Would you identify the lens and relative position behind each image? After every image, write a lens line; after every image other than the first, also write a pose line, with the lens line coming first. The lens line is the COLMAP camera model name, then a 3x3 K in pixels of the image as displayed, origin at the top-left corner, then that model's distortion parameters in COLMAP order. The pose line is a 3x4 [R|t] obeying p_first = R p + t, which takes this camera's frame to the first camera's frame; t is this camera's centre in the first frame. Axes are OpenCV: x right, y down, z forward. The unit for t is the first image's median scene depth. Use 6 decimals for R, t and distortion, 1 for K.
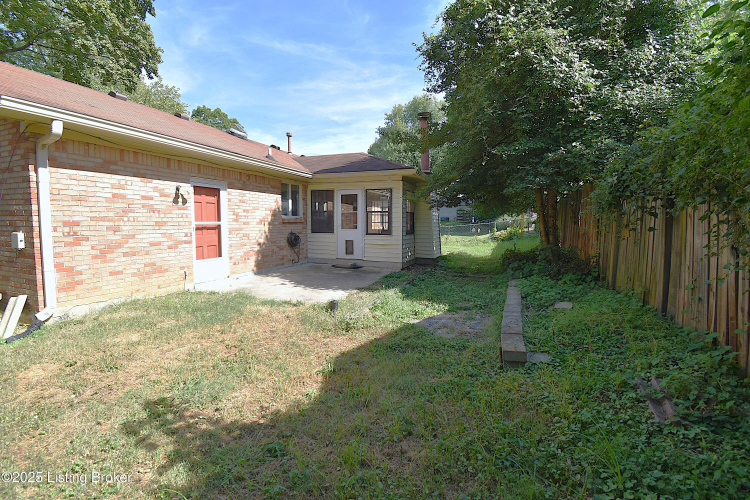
lens RADIAL K [[345.3, 0, 371.9], [0, 345.3, 246.4], [0, 0, 1]] dist [0.028366, -0.031096]
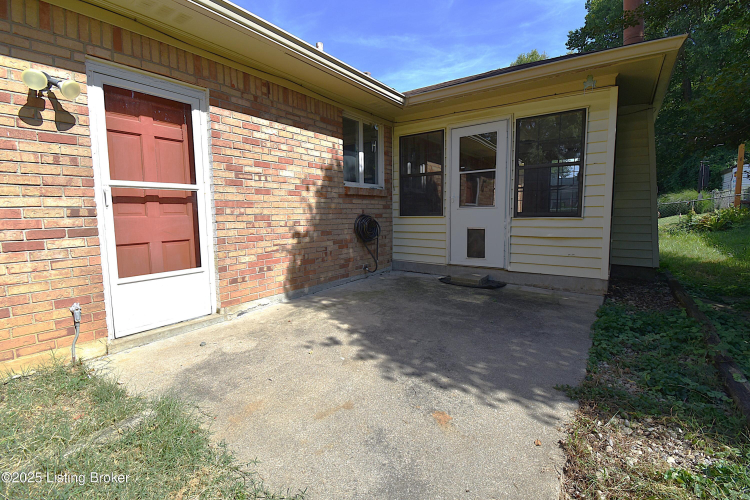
lens RADIAL K [[345.3, 0, 371.9], [0, 345.3, 246.4], [0, 0, 1]] dist [0.028366, -0.031096]
pose [[0.972372, 0.009946, -0.233223, -0.109999], [-0.003465, 0.999597, 0.028179, -0.007083], [0.233409, -0.026593, 0.972015, 0.556853]]
